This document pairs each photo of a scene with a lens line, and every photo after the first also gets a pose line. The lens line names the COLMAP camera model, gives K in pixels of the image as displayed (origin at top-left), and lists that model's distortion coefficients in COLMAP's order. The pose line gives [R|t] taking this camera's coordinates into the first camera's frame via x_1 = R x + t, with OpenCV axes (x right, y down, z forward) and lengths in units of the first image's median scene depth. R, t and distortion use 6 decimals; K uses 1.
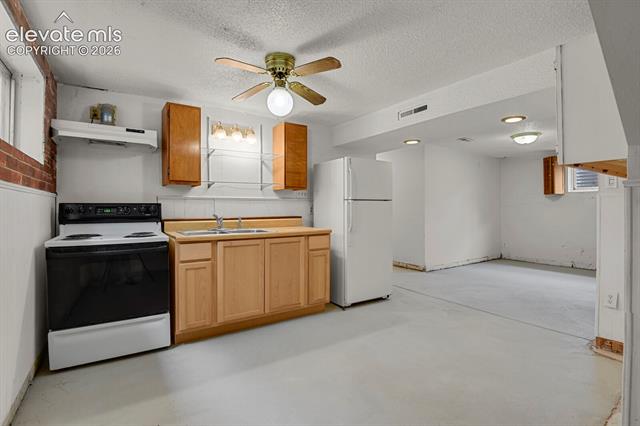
lens RADIAL K [[312.6, 0, 323.3], [0, 312.6, 210.9], [0, 0, 1]] dist [-0.020042, -0.007026]
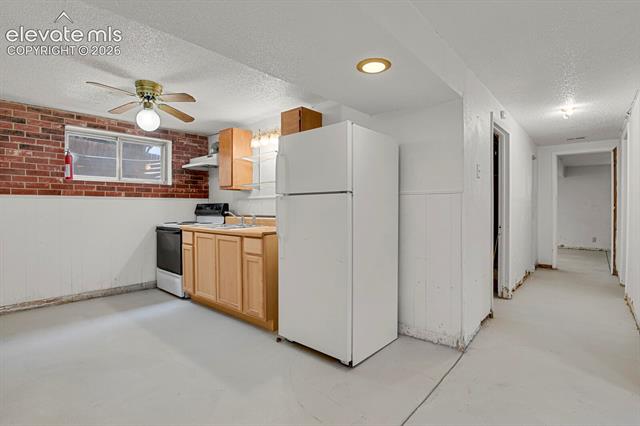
lens RADIAL K [[312.6, 0, 323.3], [0, 312.6, 210.9], [0, 0, 1]] dist [-0.020042, -0.007026]
pose [[0.262740, 0.011292, -0.964800, 0.866265], [-0.010334, 0.999907, 0.008888, -0.006602], [0.964811, 0.007635, 0.262833, 0.960899]]
